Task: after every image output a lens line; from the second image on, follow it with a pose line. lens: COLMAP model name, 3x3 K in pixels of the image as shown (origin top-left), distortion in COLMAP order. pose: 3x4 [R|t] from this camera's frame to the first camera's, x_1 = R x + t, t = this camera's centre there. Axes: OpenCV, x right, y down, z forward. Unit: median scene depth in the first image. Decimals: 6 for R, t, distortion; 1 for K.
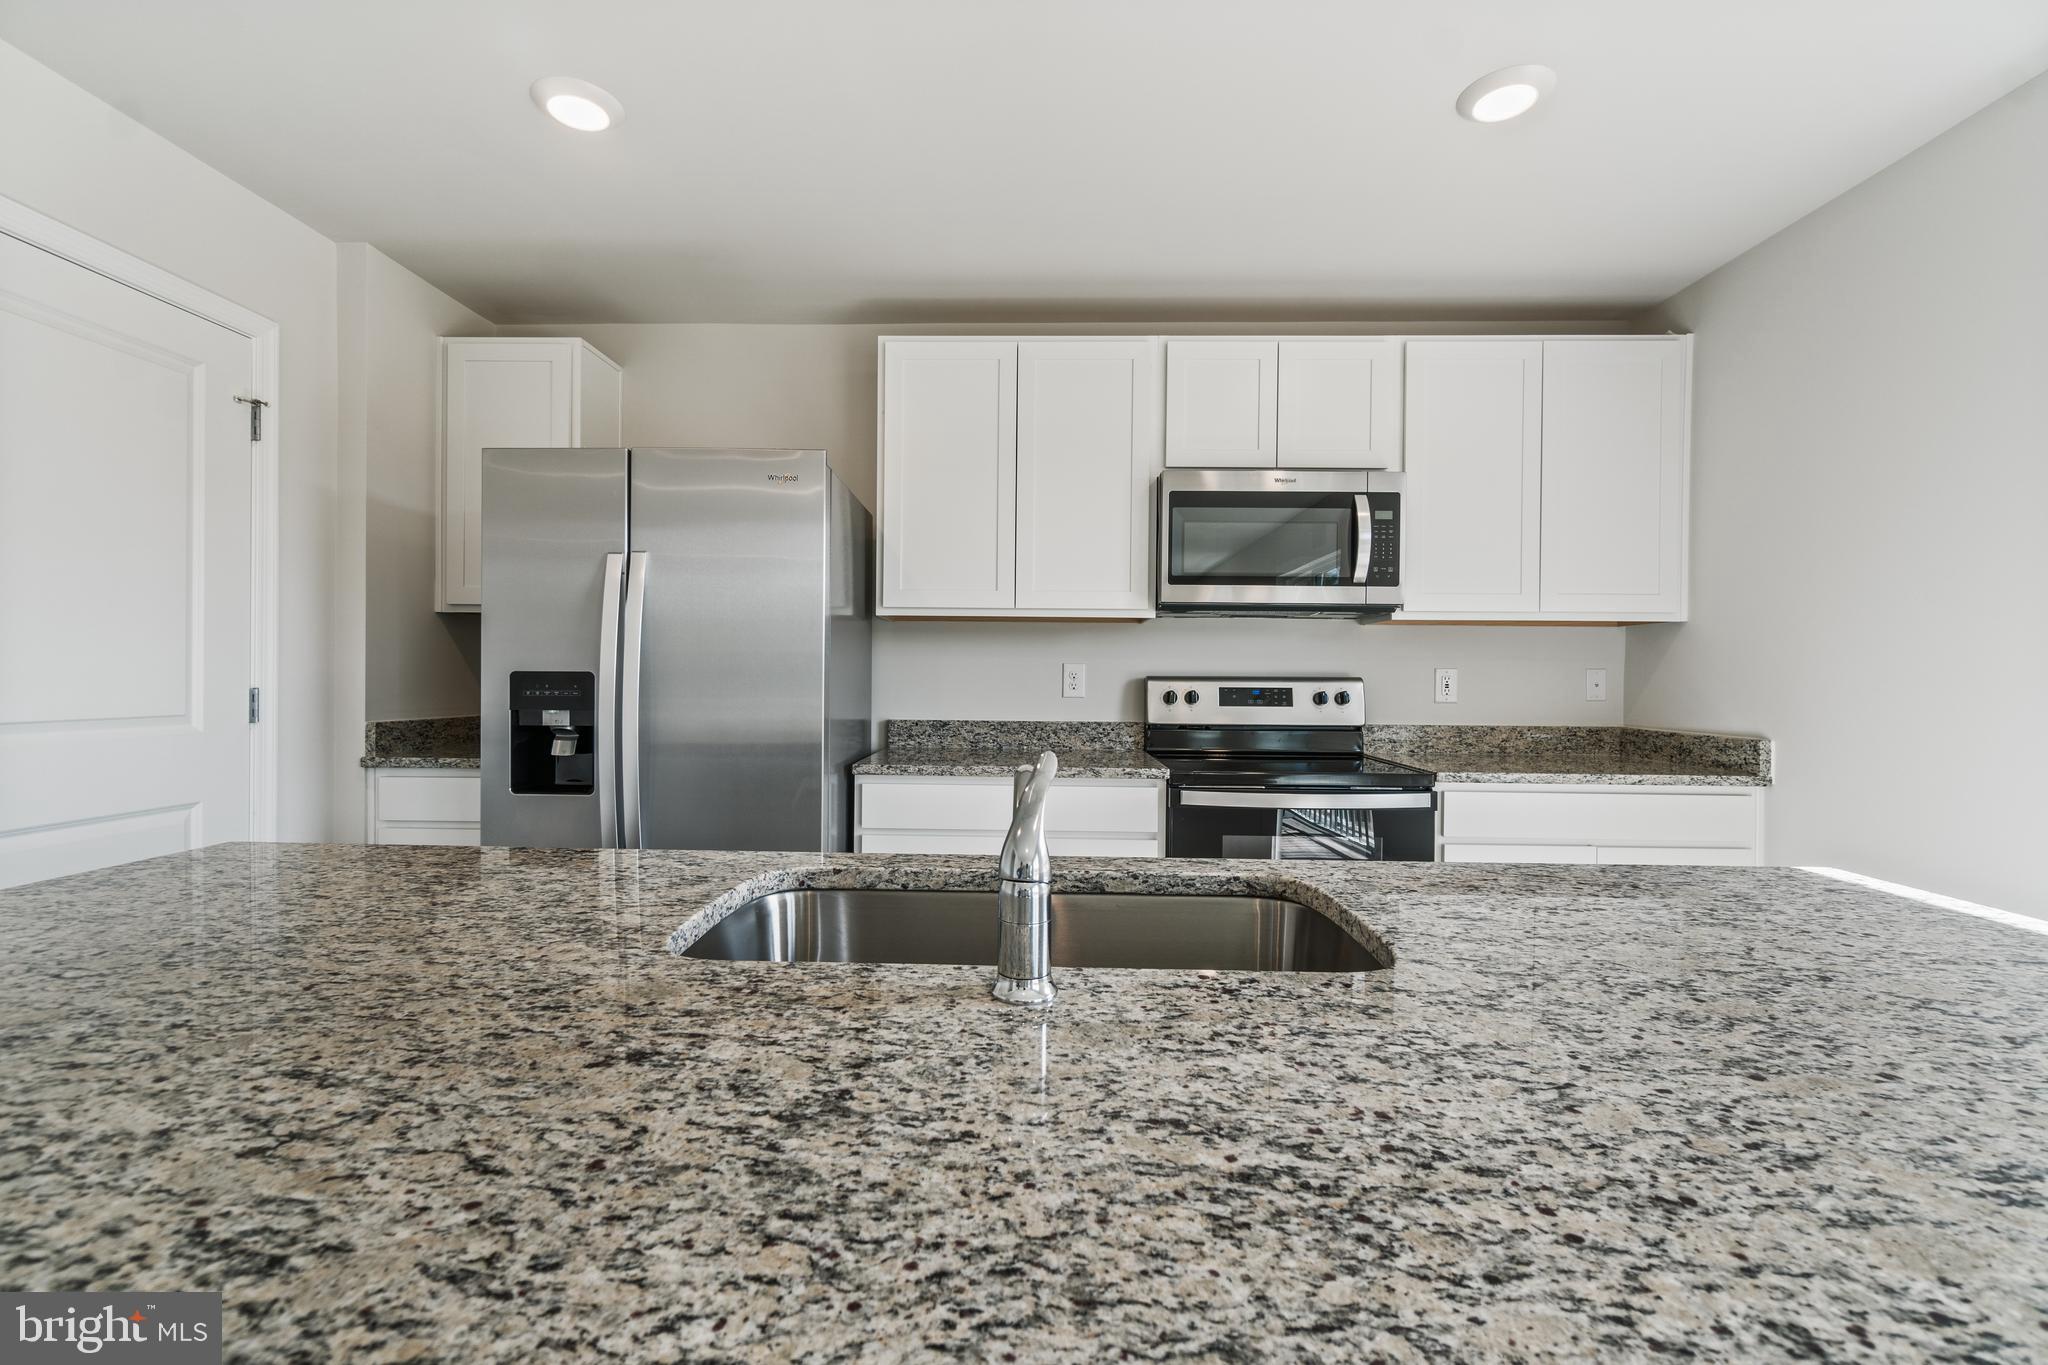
lens RADIAL K [[879.8, 0, 1024.0], [0, 879.8, 682.5], [0, 0, 1]] dist [-0.000247, -0.000232]
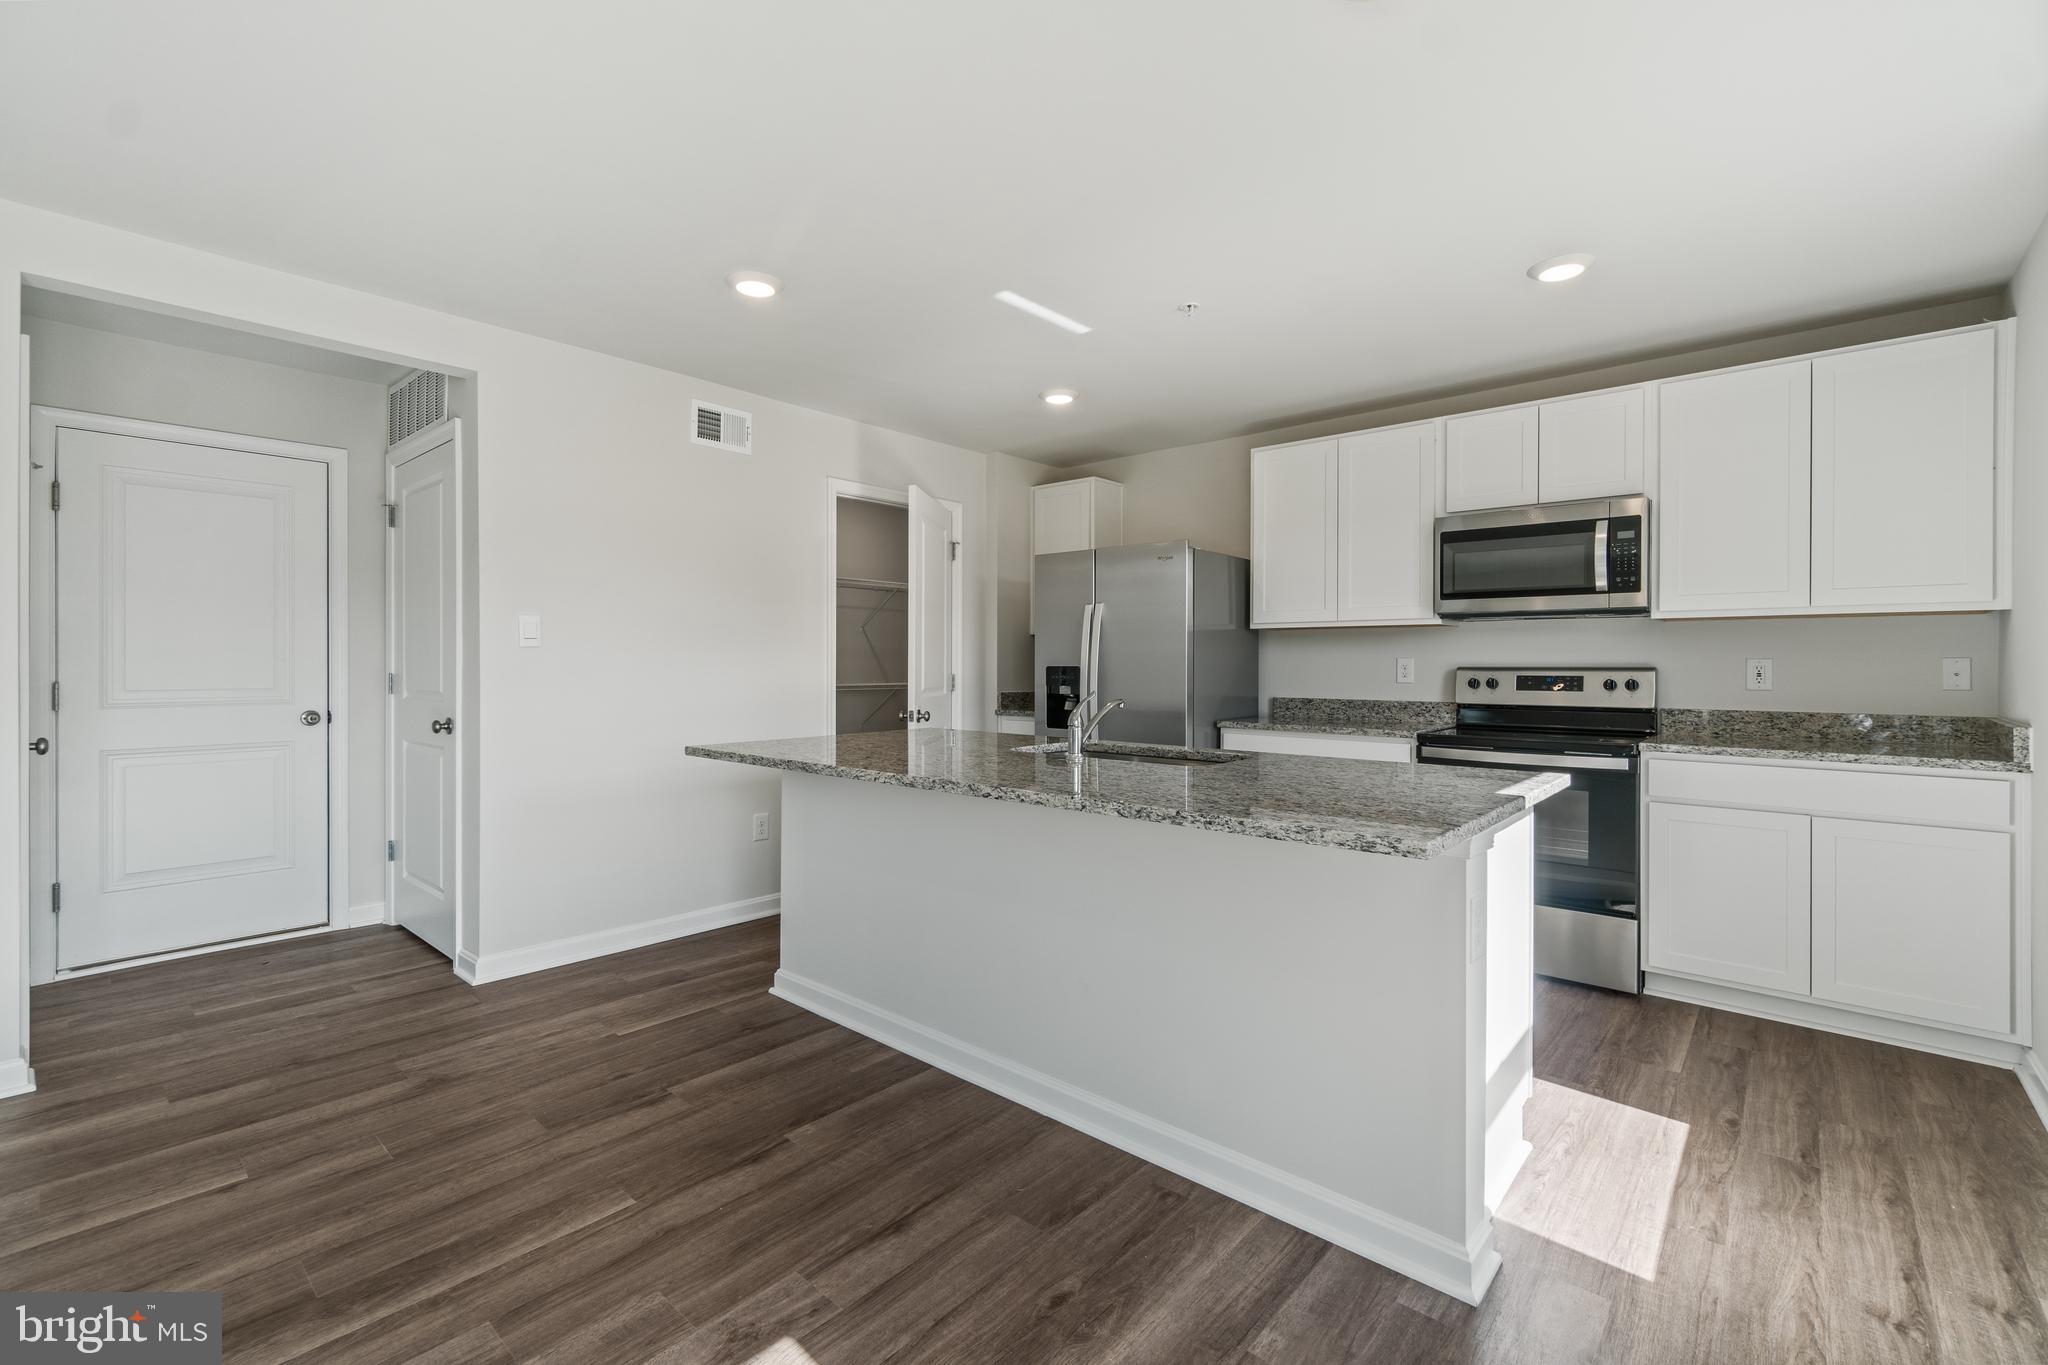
lens RADIAL K [[879.8, 0, 1024.0], [0, 879.8, 682.5], [0, 0, 1]] dist [-0.000247, -0.000232]
pose [[0.770790, 0.006354, -0.637058, 0.537054], [-0.000653, 0.999958, 0.009184, 0.004651], [0.637089, -0.006663, 0.770761, -0.471140]]
